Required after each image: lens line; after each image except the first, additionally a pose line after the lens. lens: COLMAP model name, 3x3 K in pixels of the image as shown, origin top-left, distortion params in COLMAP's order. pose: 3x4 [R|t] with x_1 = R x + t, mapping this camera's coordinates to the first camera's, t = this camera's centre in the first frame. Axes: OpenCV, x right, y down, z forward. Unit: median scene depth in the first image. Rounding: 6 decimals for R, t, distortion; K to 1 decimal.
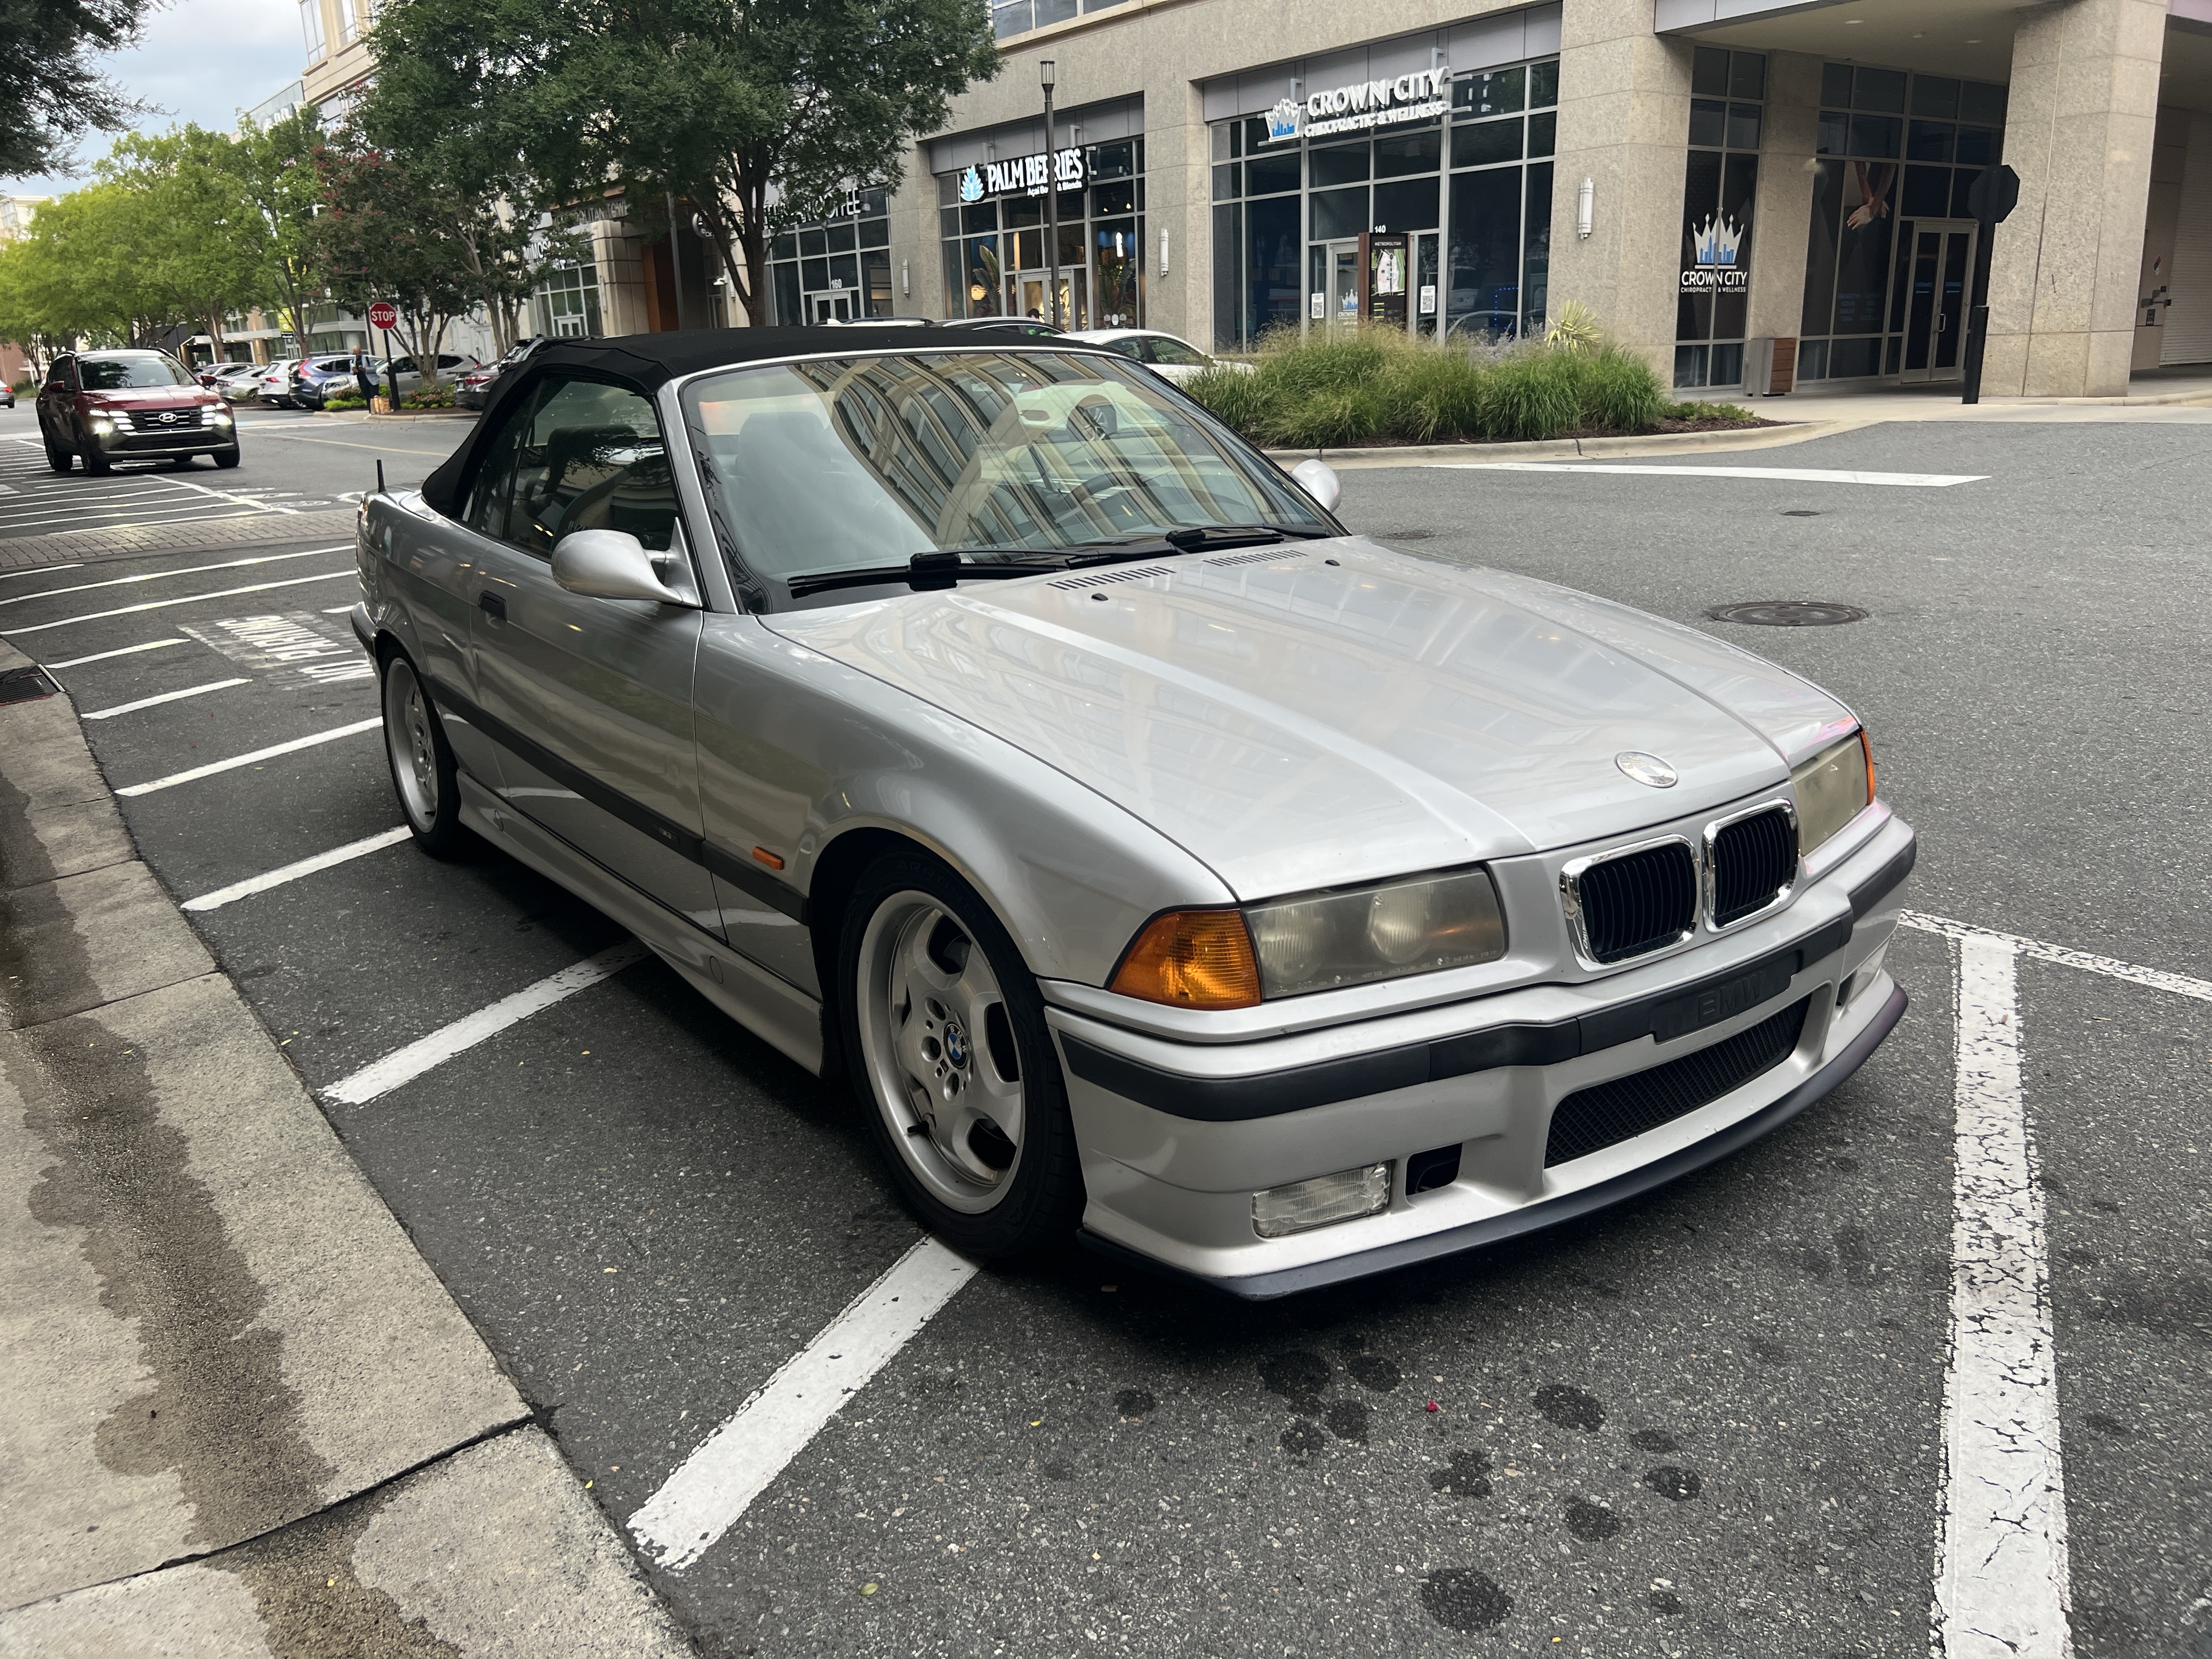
lens RADIAL K [[1682.2, 0, 1109.6], [0, 1682.2, 832.9], [0, 0, 1]] dist [0.038214, -0.054120]
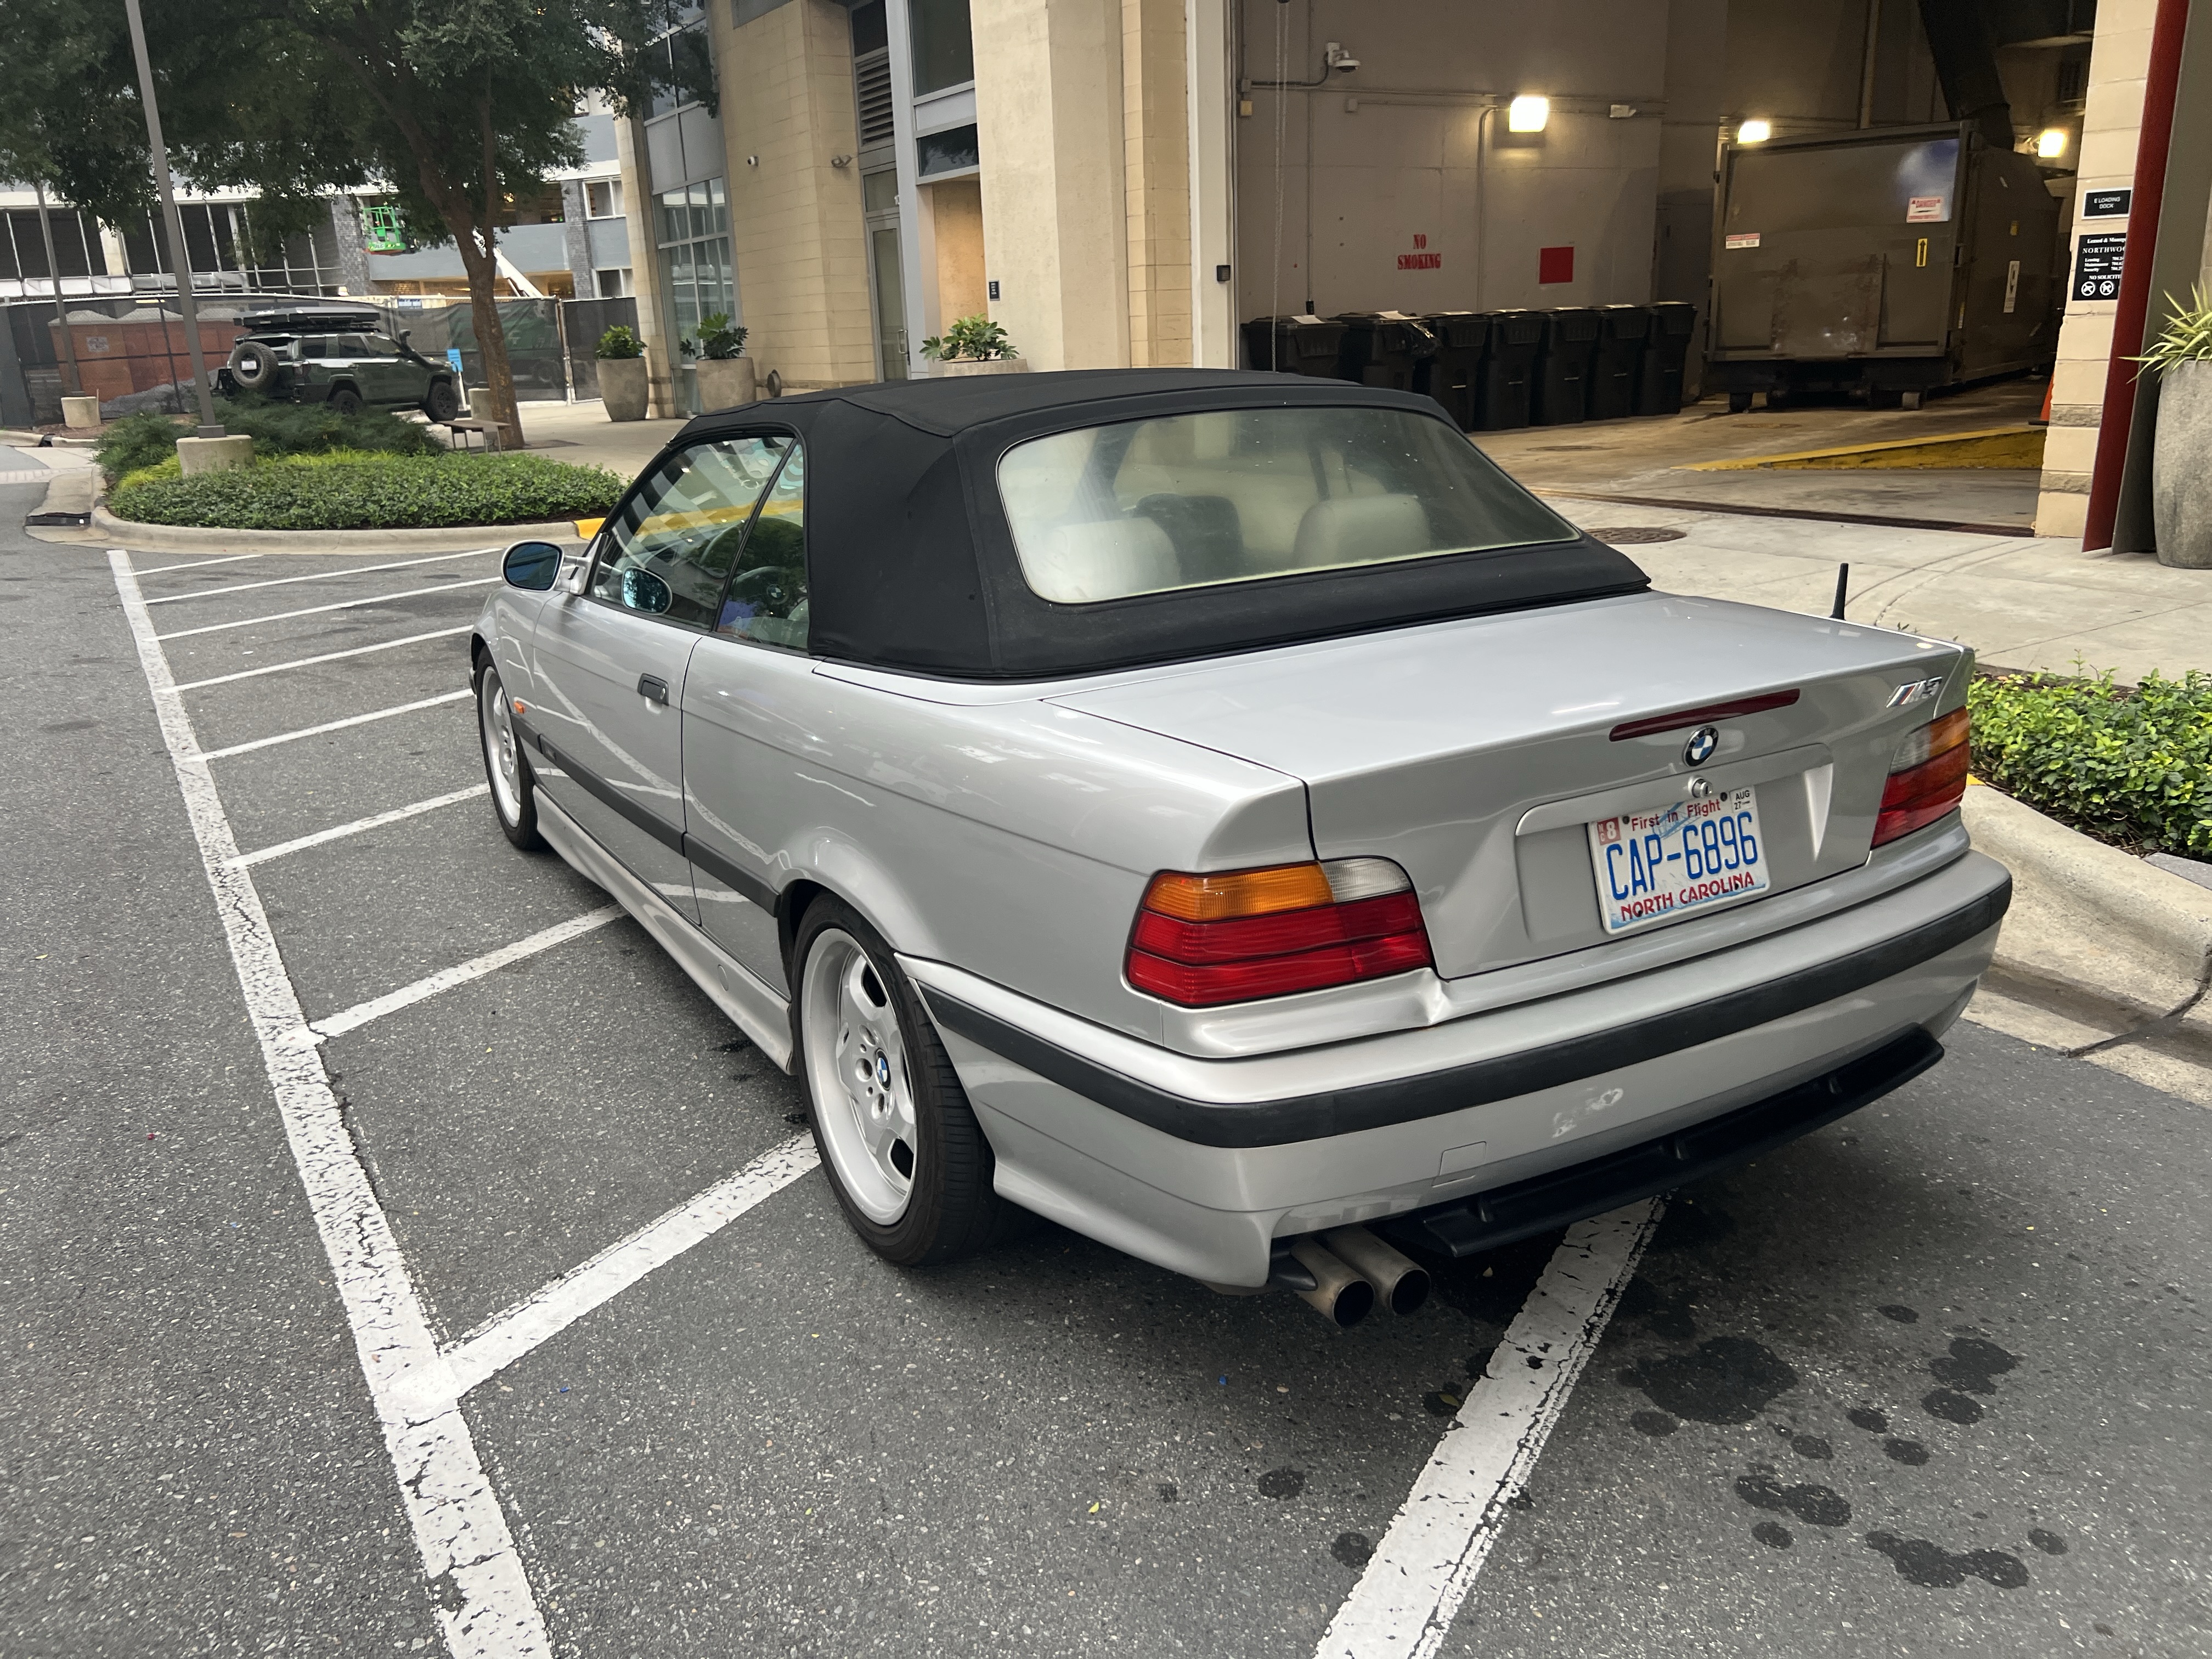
lens RADIAL K [[1682.2, 0, 1107.2], [0, 1682.2, 834.9], [0, 0, 1]] dist [0.038214, -0.054120]
pose [[-0.992767, 0.036233, 0.114456, -0.347050], [0.092878, 0.835881, 0.540996, -0.629604], [-0.076070, 0.547714, -0.833201, 2.051461]]
